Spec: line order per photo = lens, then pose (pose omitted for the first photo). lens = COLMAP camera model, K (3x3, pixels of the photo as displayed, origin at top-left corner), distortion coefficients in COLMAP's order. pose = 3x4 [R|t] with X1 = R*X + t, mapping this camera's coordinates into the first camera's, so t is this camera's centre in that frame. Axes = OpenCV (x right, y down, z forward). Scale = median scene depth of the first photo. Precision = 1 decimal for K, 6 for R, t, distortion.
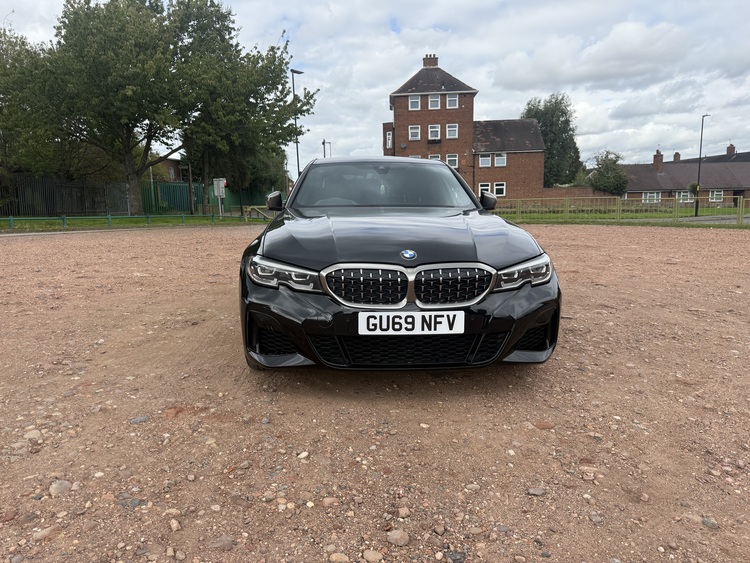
lens RADIAL K [[526.6, 0, 374.4], [0, 526.6, 287.8], [0, 0, 1]] dist [0.027692, -0.039722]
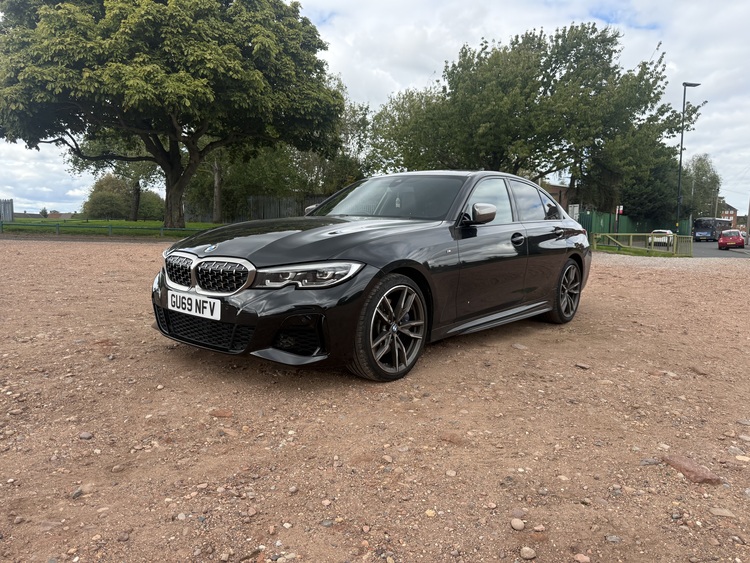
lens RADIAL K [[526.6, 0, 370.3], [0, 526.6, 285.6], [0, 0, 1]] dist [0.027692, -0.039722]
pose [[0.738517, 0.097885, -0.667092, 0.078993], [-0.135393, 0.990782, -0.004508, -0.001674], [0.660501, 0.093649, 0.744962, 0.025927]]
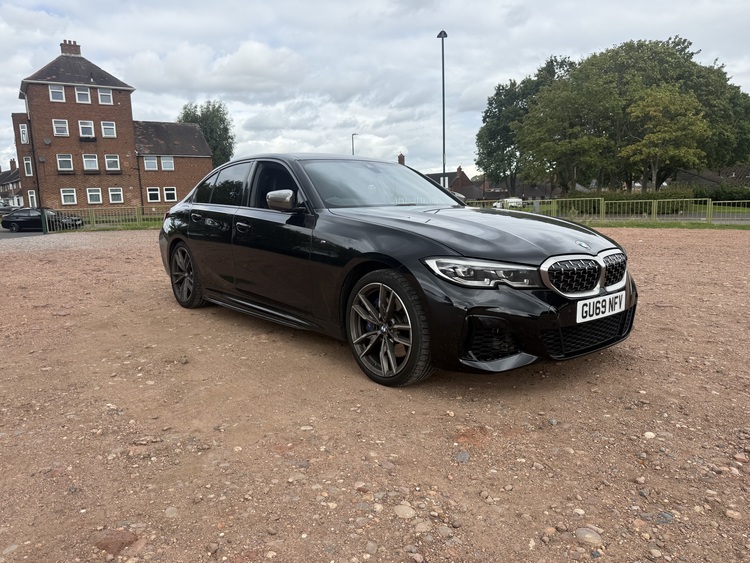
lens RADIAL K [[526.6, 0, 376.2], [0, 526.6, 282.4], [0, 0, 1]] dist [0.027692, -0.039722]
pose [[0.805094, -0.090709, 0.586170, -0.066463], [0.102670, 0.994632, 0.012902, -0.003259], [-0.584194, 0.049795, 0.810085, 0.025427]]
